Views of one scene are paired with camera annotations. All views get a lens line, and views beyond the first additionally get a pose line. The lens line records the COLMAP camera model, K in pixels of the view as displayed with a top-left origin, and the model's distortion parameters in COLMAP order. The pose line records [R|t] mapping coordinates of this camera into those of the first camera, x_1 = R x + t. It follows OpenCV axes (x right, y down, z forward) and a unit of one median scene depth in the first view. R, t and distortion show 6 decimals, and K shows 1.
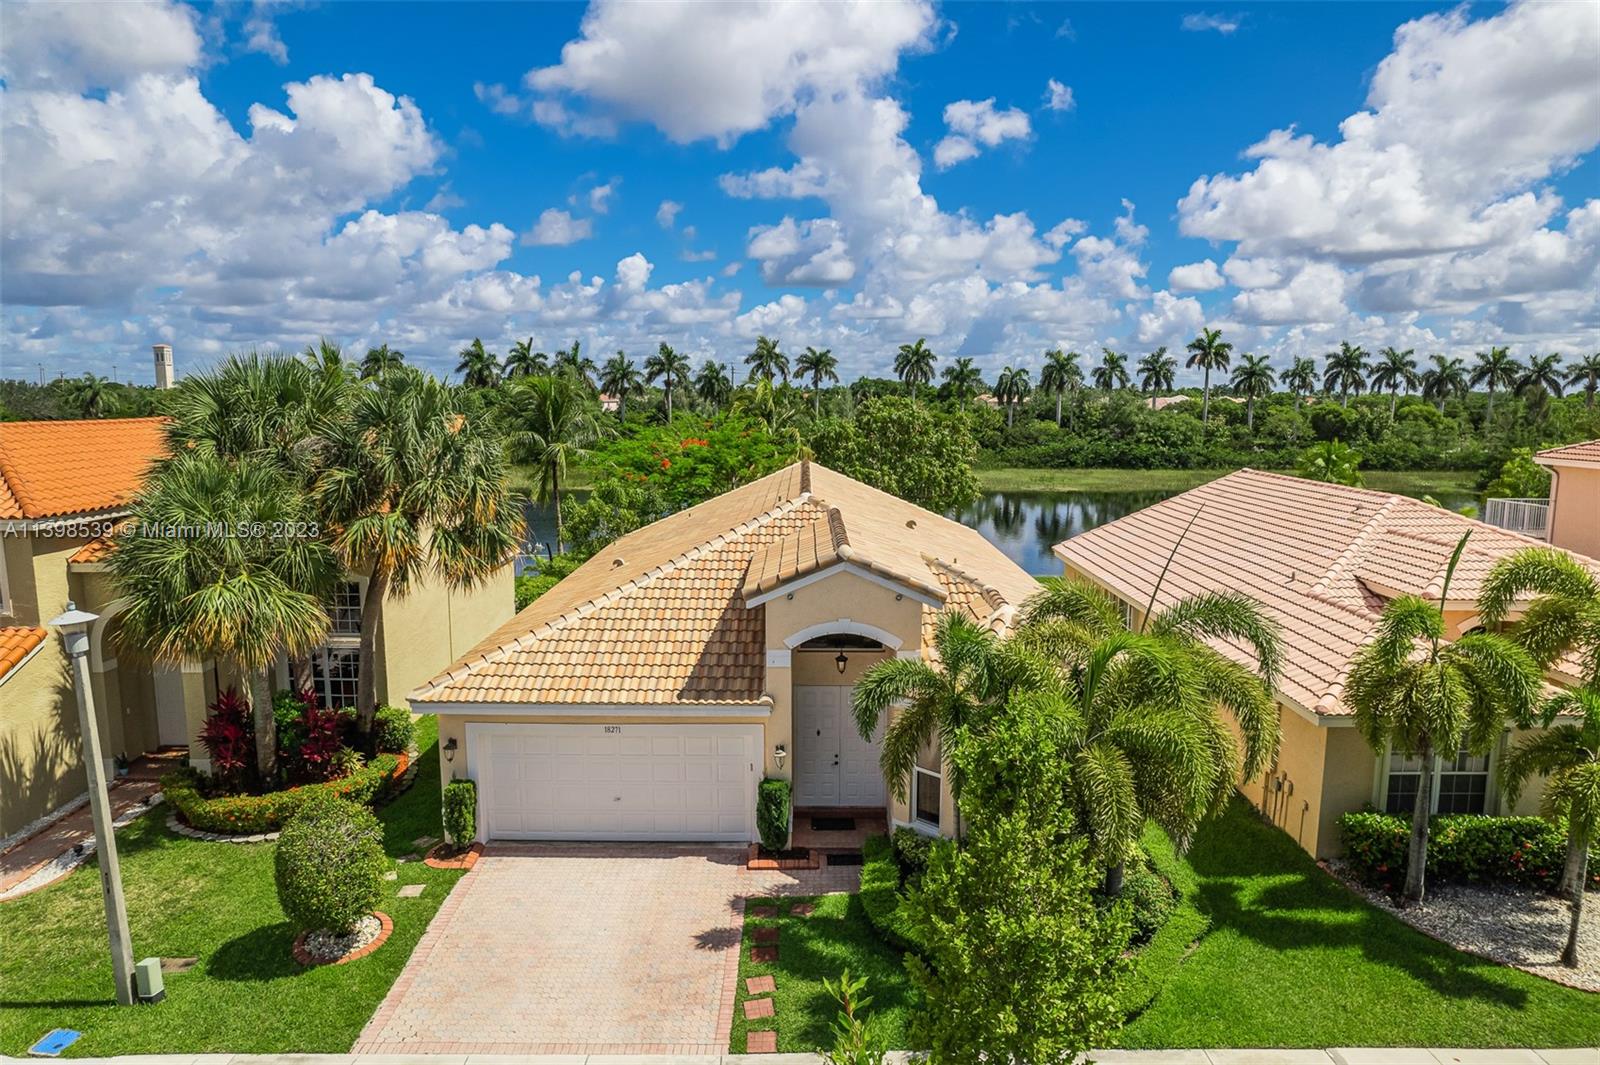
lens RADIAL K [[1017.8, 0, 800.0], [0, 1017.8, 532.5], [0, 0, 1]] dist [-0.091164, 0.090877]
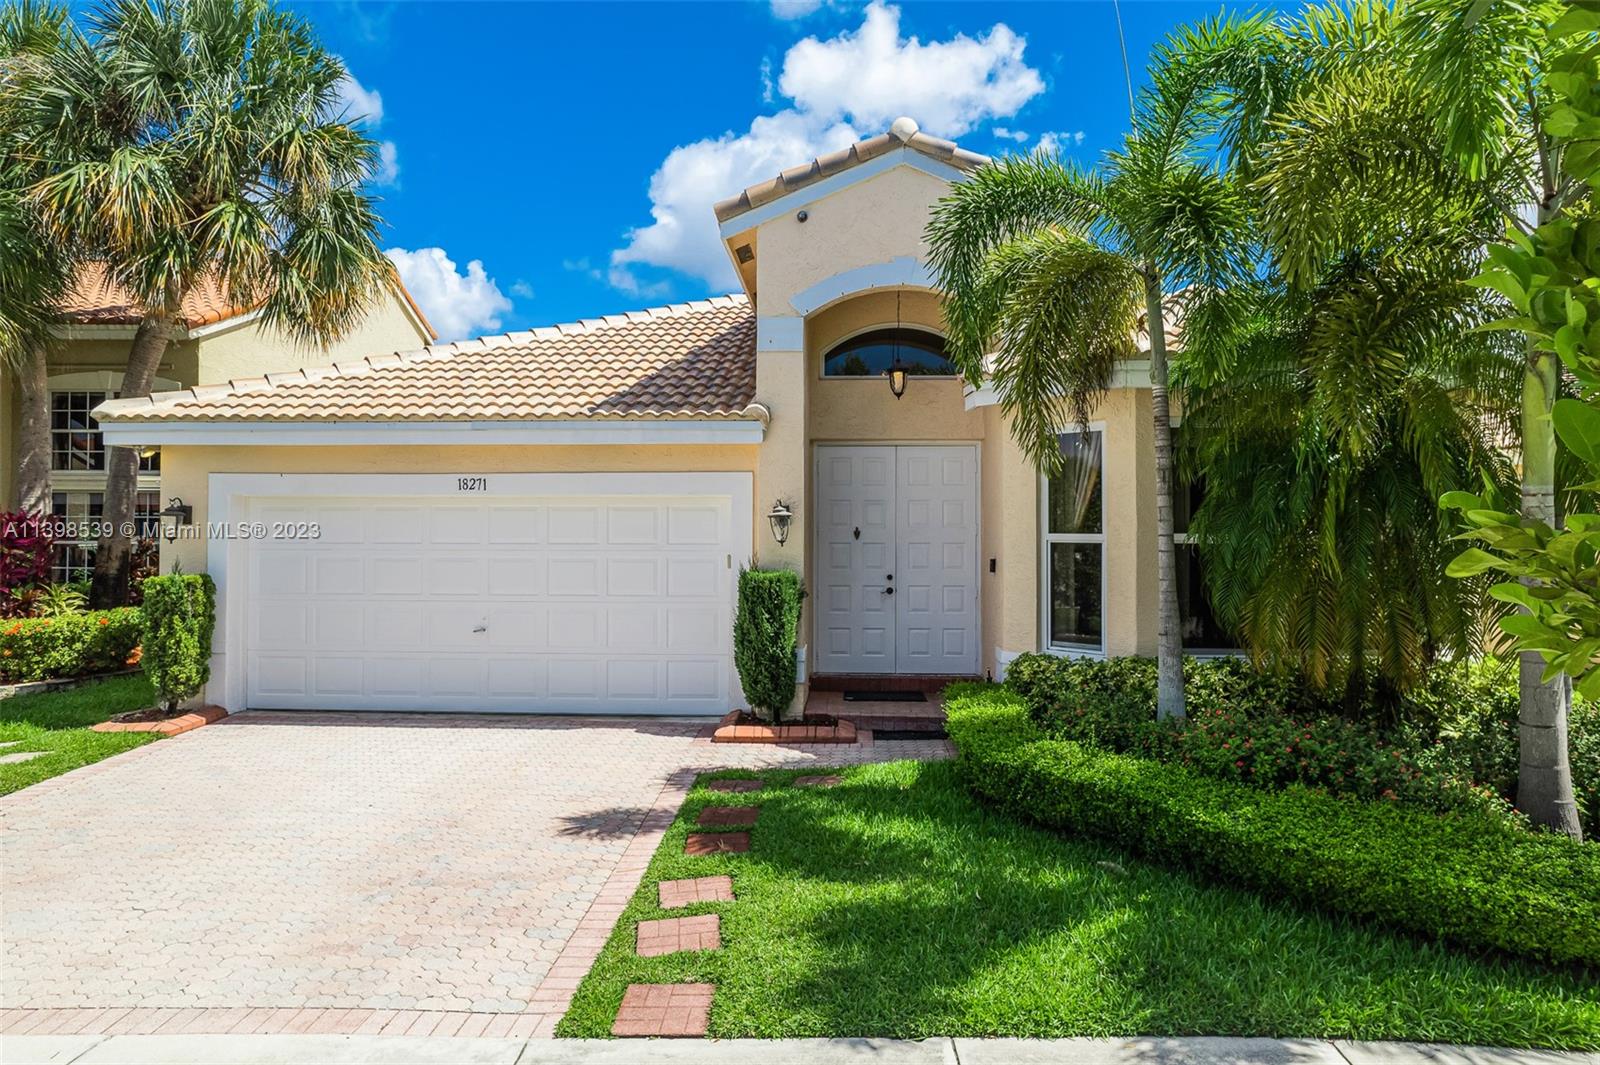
lens RADIAL K [[1018.1, 0, 807.9], [0, 1018.1, 518.0], [0, 0, 1]] dist [-0.071370, 0.072317]
pose [[0.999239, 0.002067, -0.038943, 0.014320], [-0.007743, 0.989228, -0.146181, 0.296830], [0.038222, 0.146371, 0.988491, 0.489494]]
